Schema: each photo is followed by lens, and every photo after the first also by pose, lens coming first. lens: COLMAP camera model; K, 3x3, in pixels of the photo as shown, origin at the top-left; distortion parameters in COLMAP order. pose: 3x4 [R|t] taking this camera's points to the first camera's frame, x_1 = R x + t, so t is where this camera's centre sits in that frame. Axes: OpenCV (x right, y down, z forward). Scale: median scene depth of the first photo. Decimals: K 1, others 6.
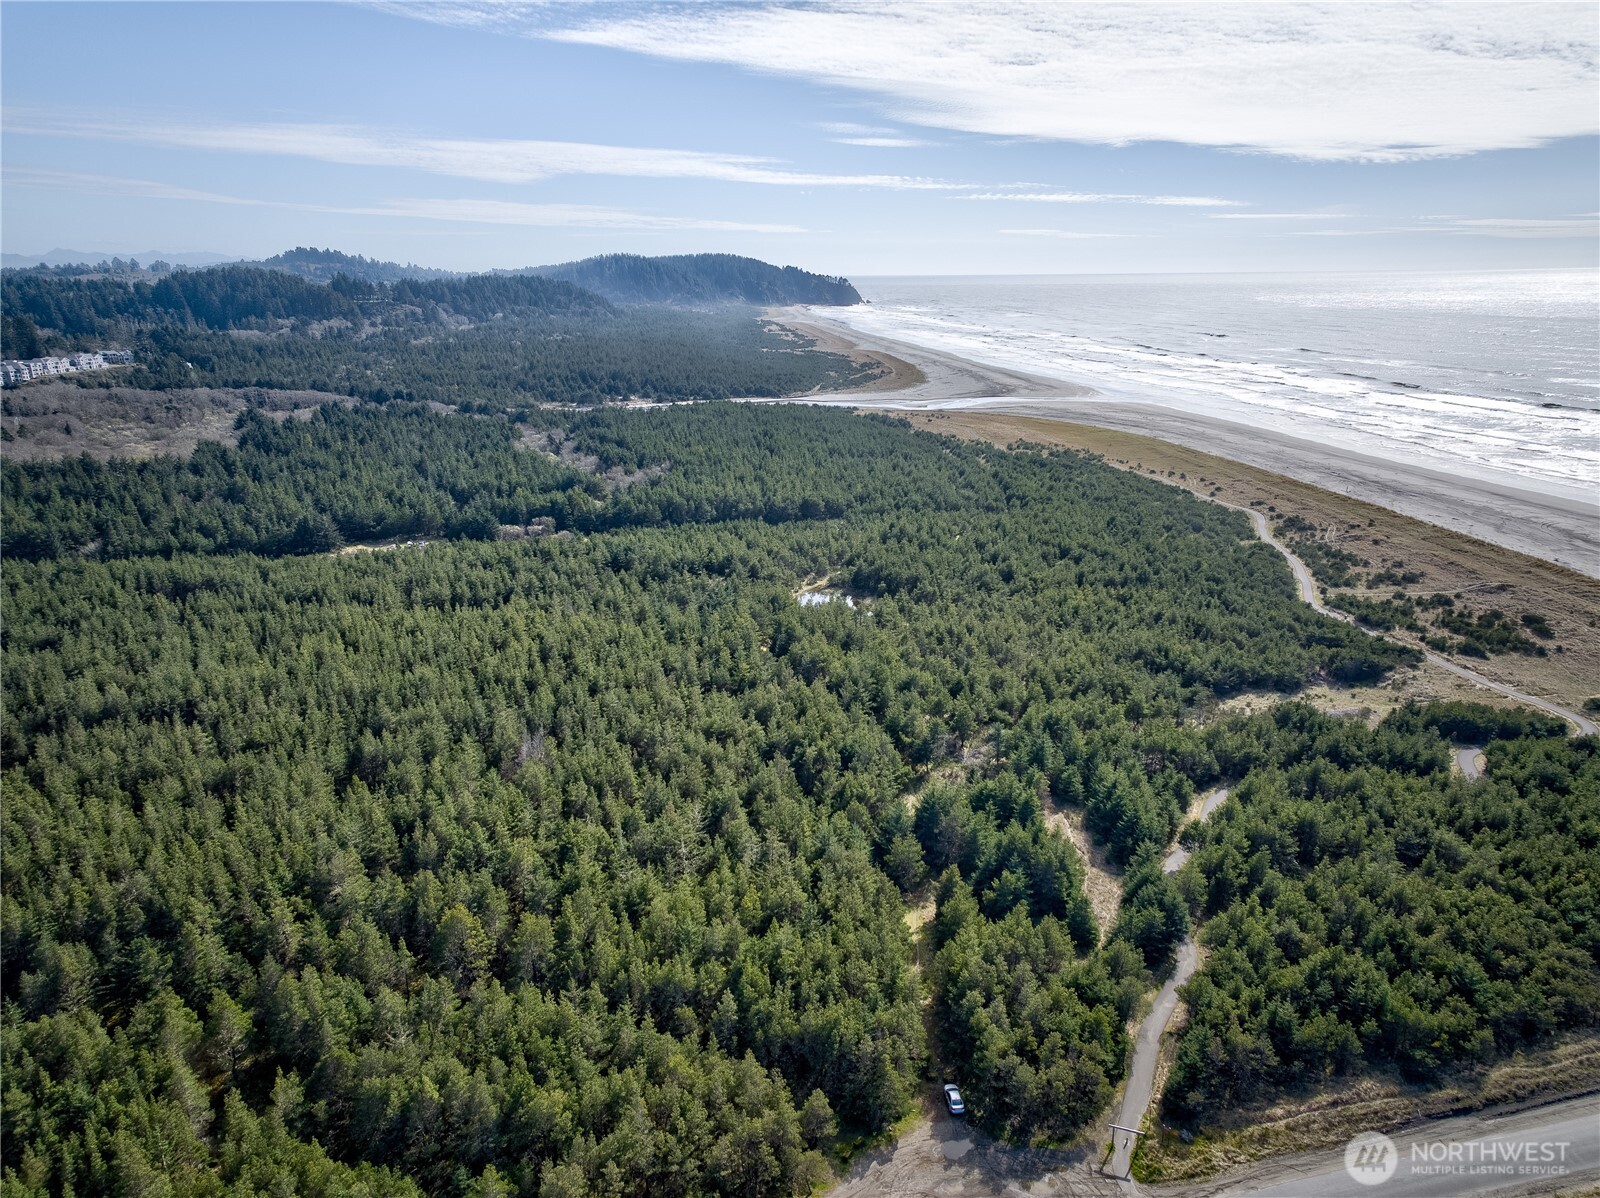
lens RADIAL K [[1104.0, 0, 804.2], [0, 1104.0, 547.0], [0, 0, 1]] dist [0.011305, 0.000322]
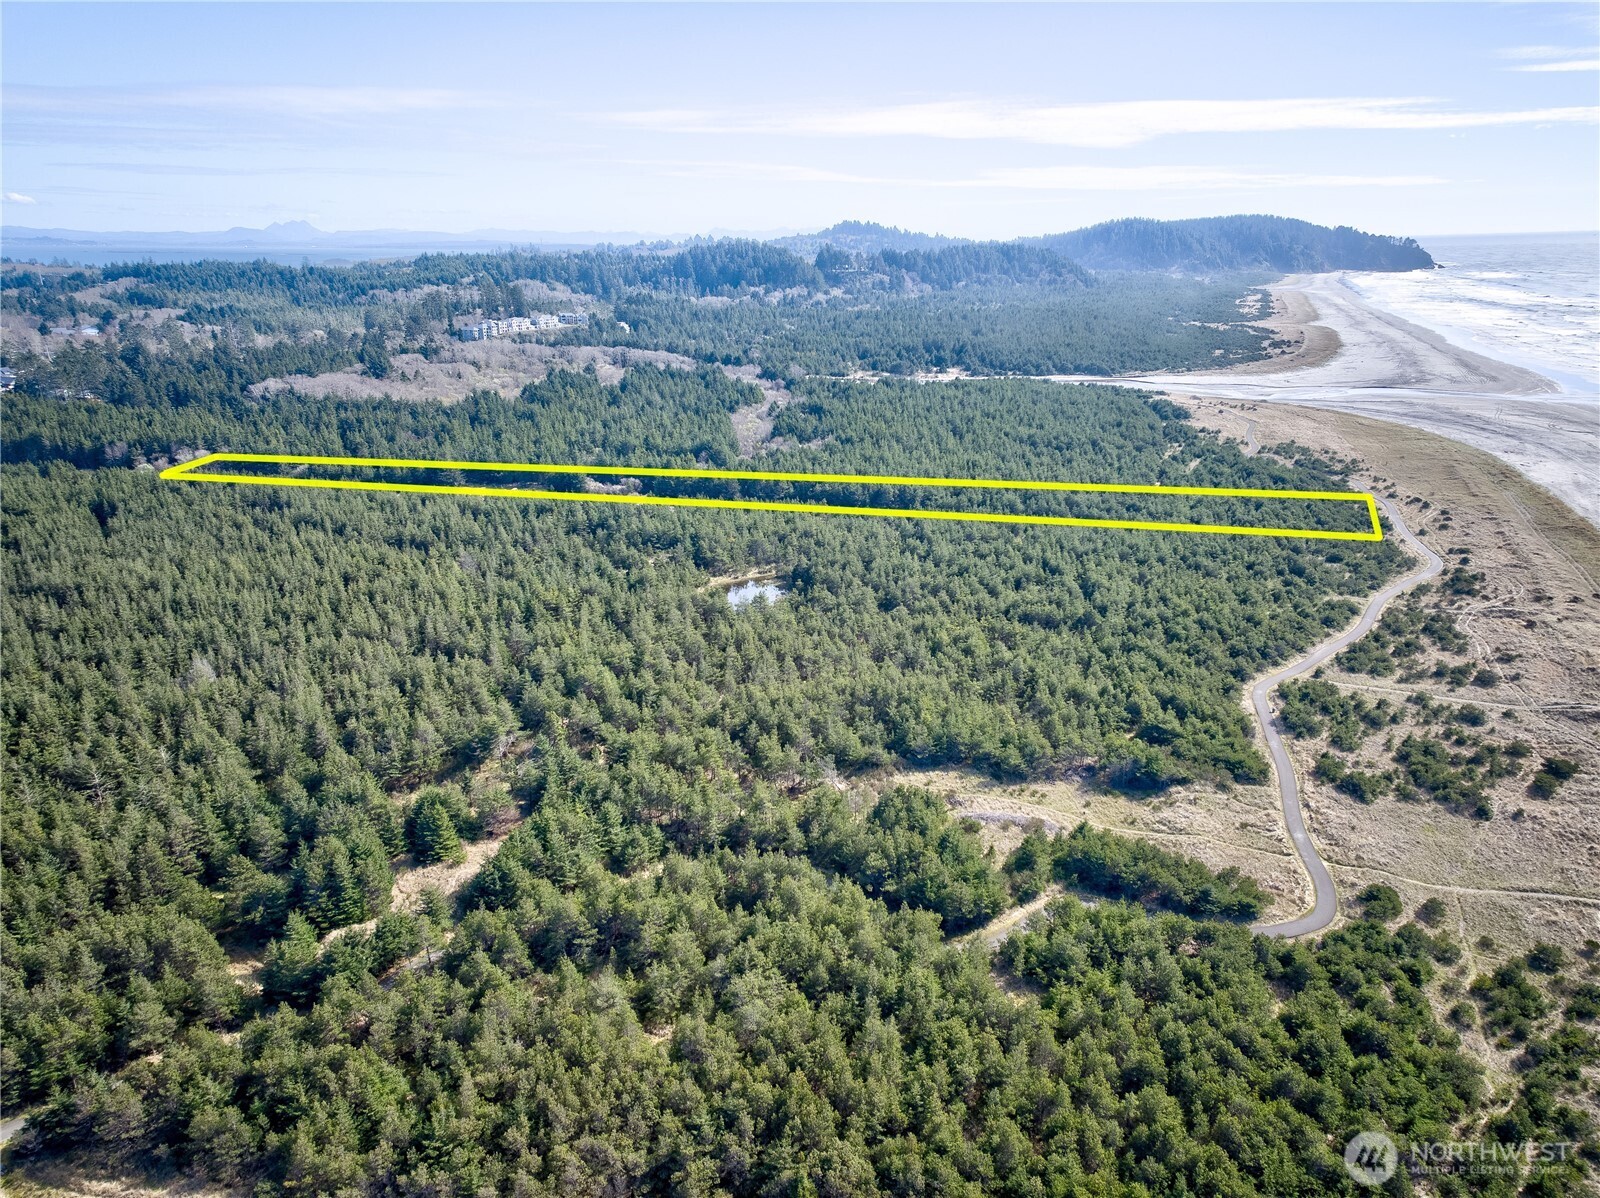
lens RADIAL K [[1104.0, 0, 804.2], [0, 1104.0, 547.0], [0, 0, 1]] dist [0.011305, 0.000322]
pose [[0.849515, 0.125966, -0.512305, 0.116140], [-0.110990, 0.992016, 0.059871, -0.010556], [0.515757, 0.005999, 0.856714, 0.041595]]
